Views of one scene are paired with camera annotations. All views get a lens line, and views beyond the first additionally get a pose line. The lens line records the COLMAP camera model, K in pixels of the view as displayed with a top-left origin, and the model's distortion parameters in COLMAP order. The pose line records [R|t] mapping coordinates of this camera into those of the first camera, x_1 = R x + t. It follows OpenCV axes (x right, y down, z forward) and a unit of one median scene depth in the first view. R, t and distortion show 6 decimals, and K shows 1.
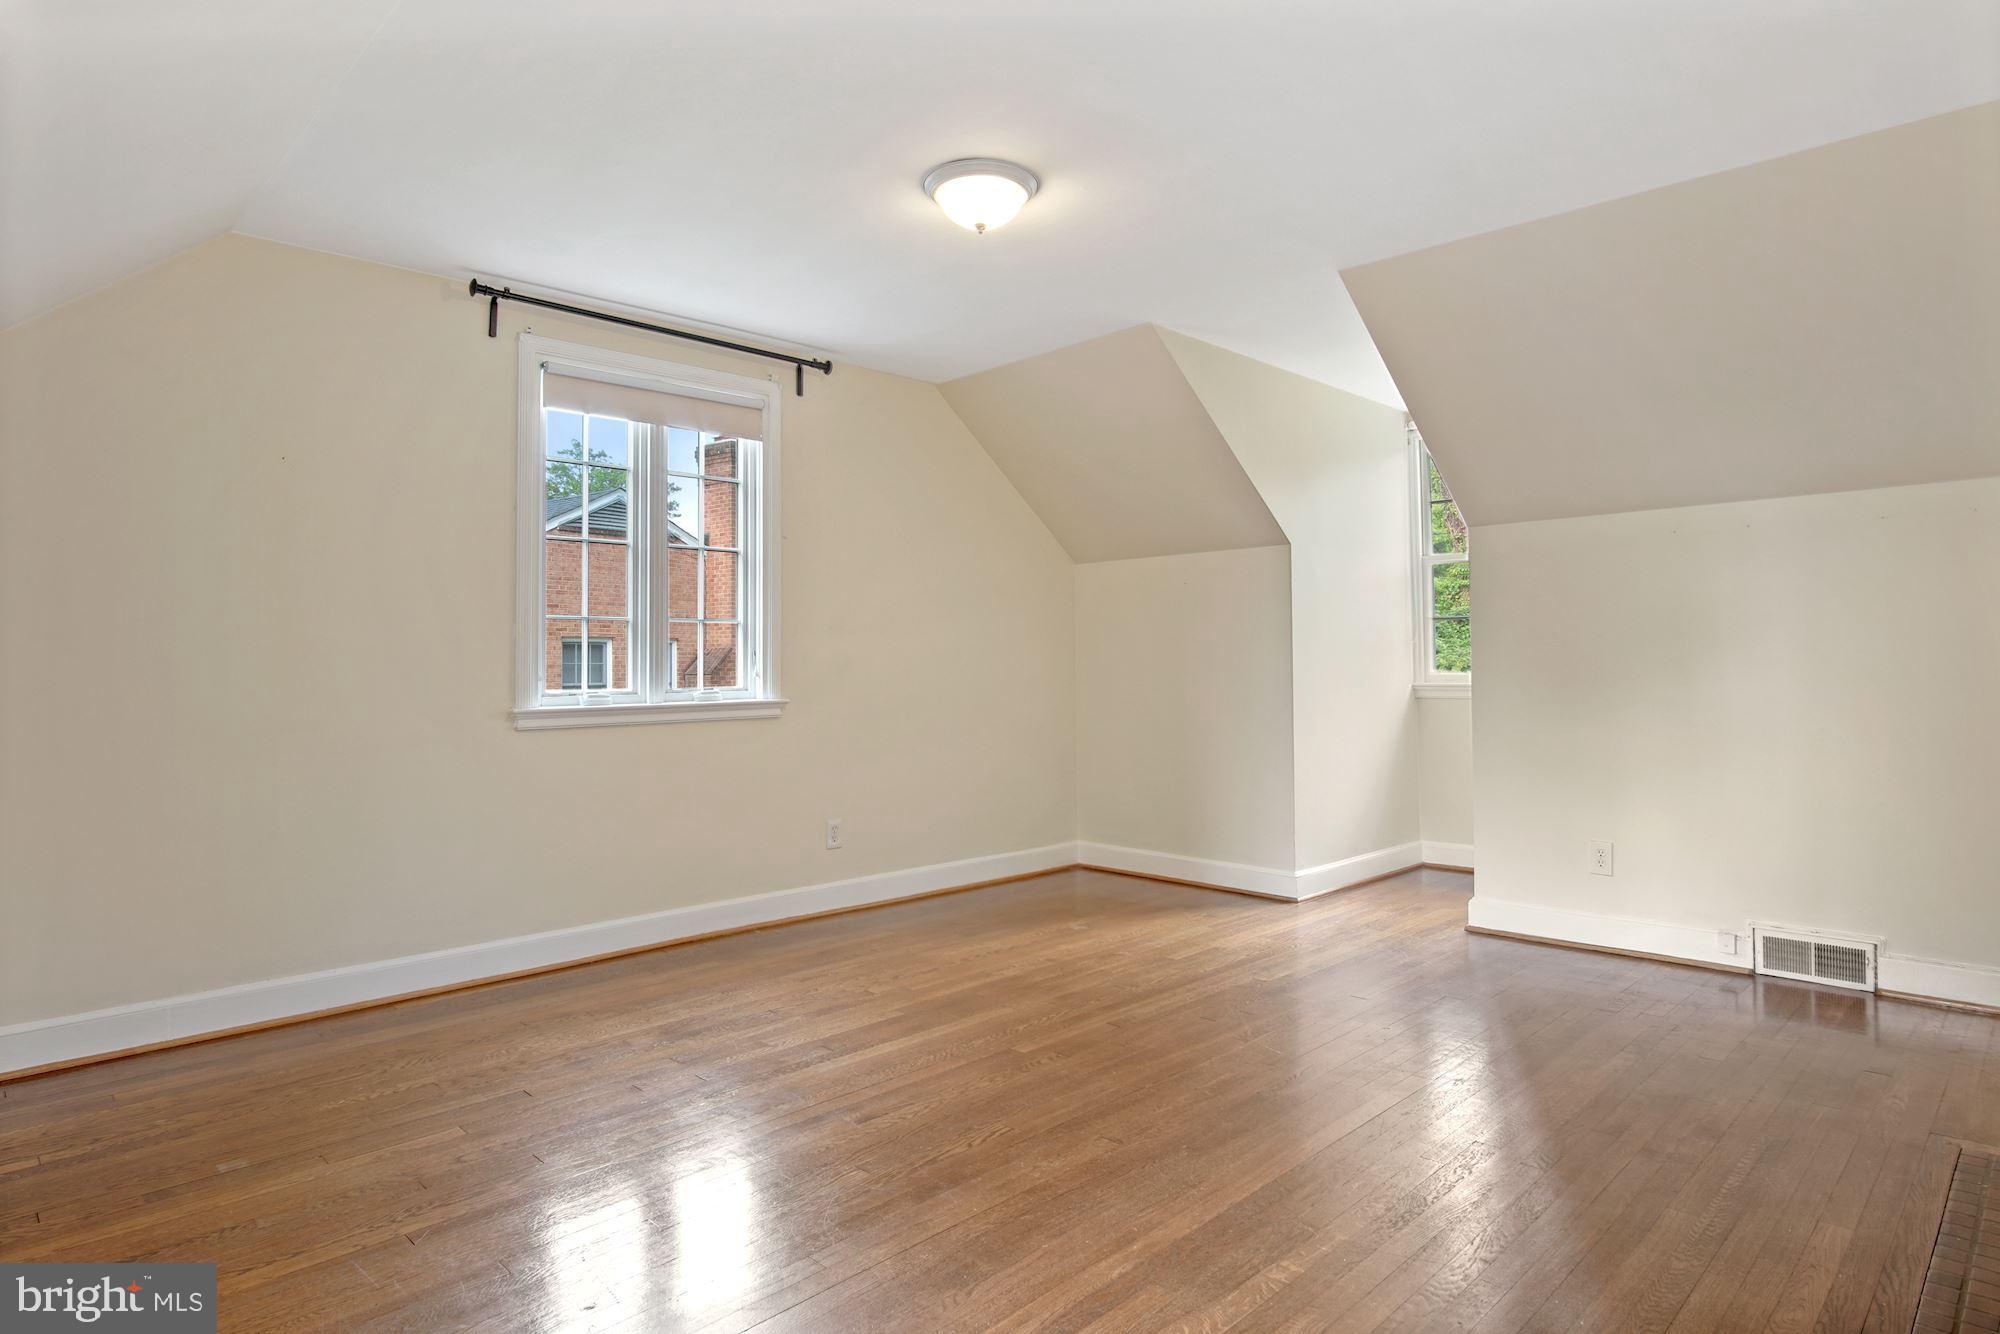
lens RADIAL K [[1082.2, 0, 1000.0], [0, 1082.2, 667.0], [0, 0, 1]] dist [-0.024247, 0.000156]
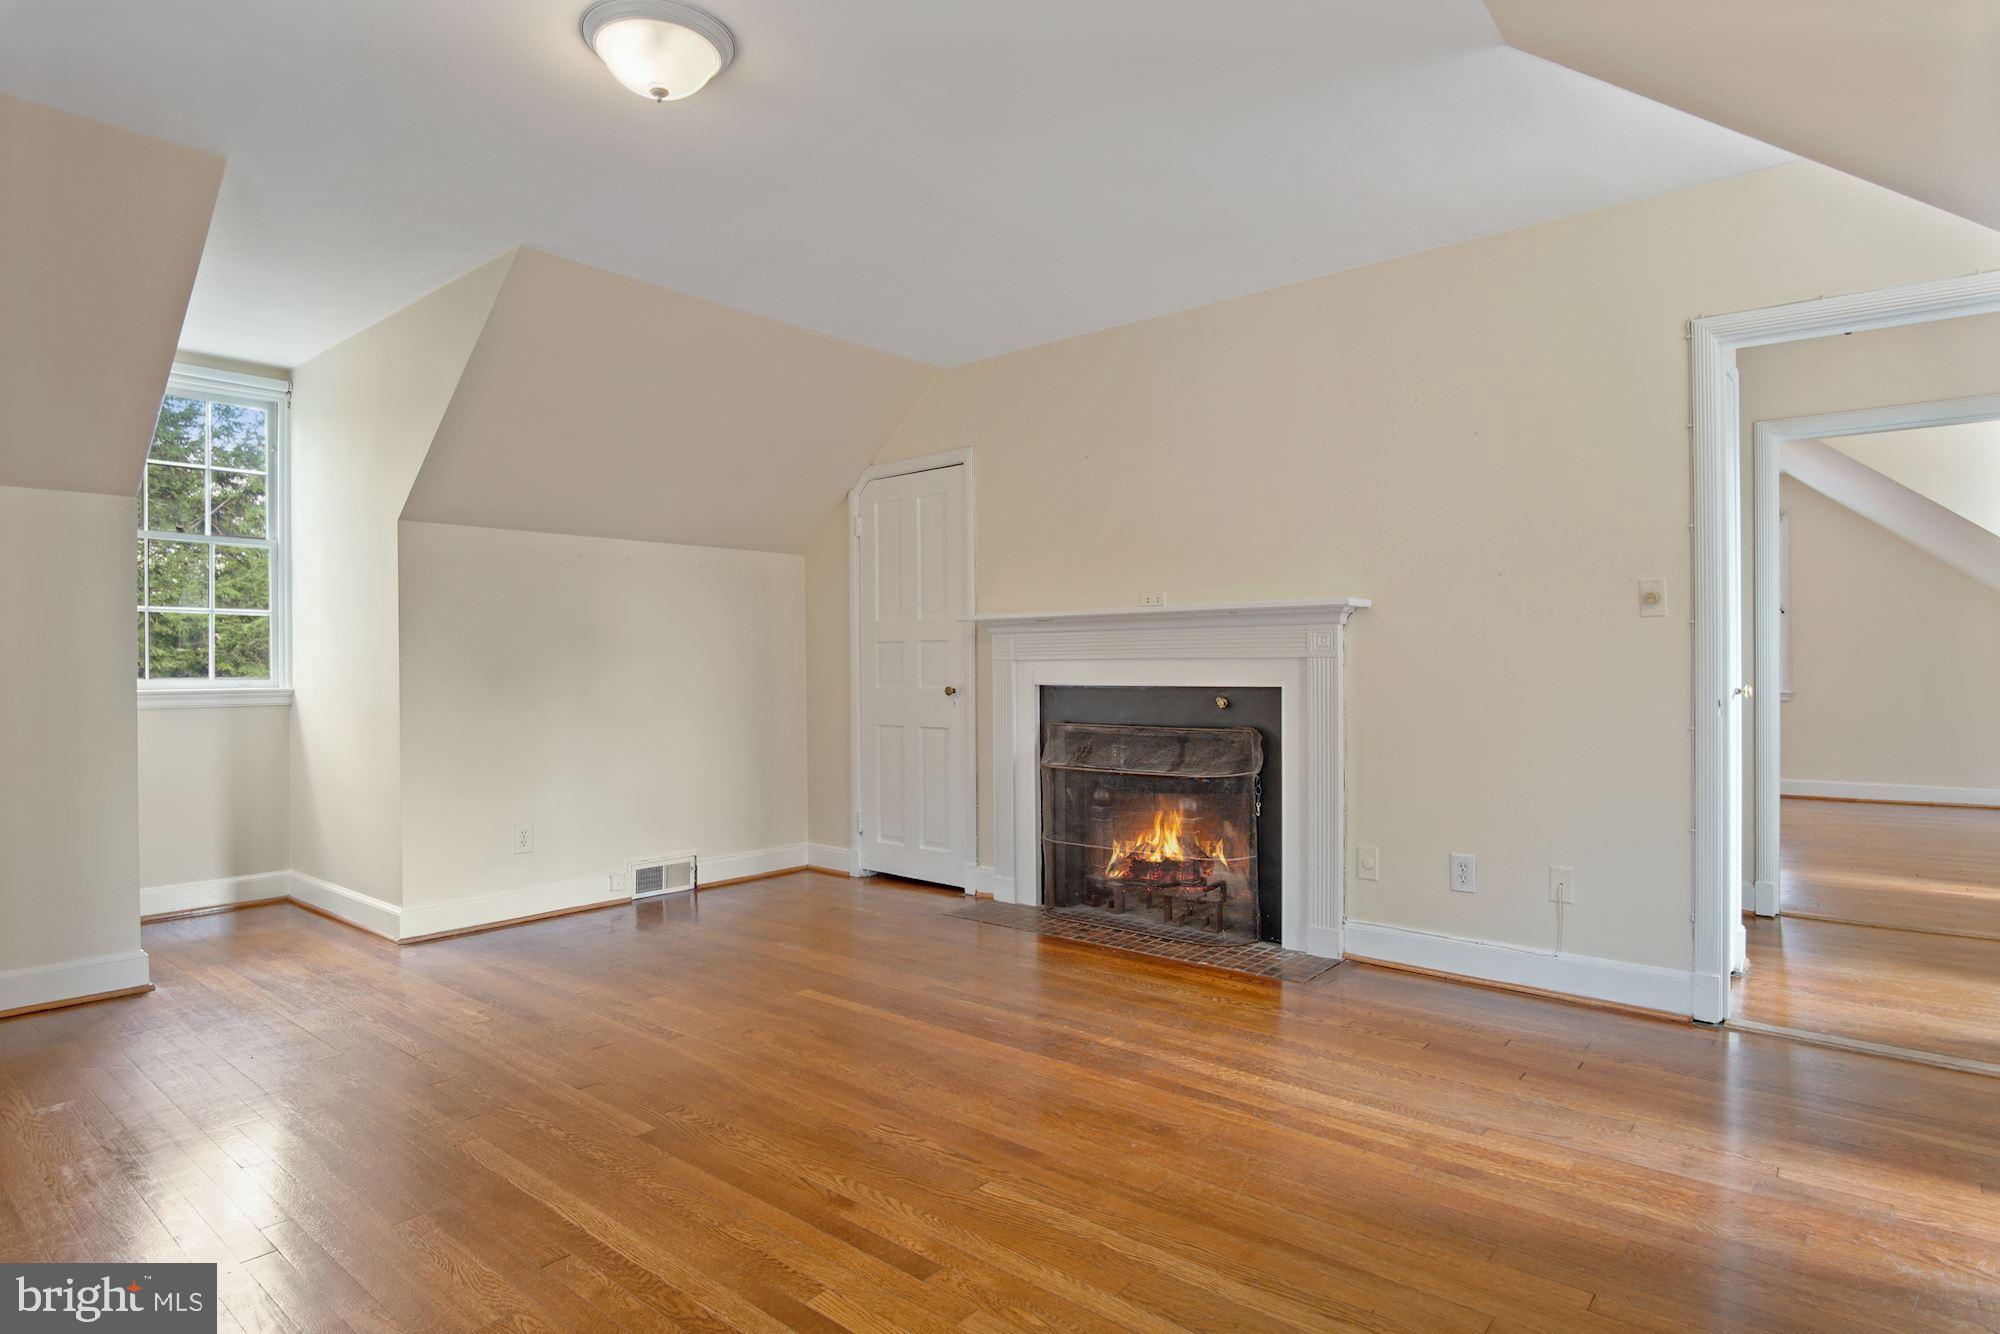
lens RADIAL K [[1082.2, 0, 1000.0], [0, 1082.2, 667.0], [0, 0, 1]] dist [-0.024247, 0.000156]
pose [[-0.075107, 0.008935, 0.997135, -0.742429], [0.008377, 0.999930, -0.008329, 0.017768], [-0.997140, 0.007728, -0.075177, 0.735203]]
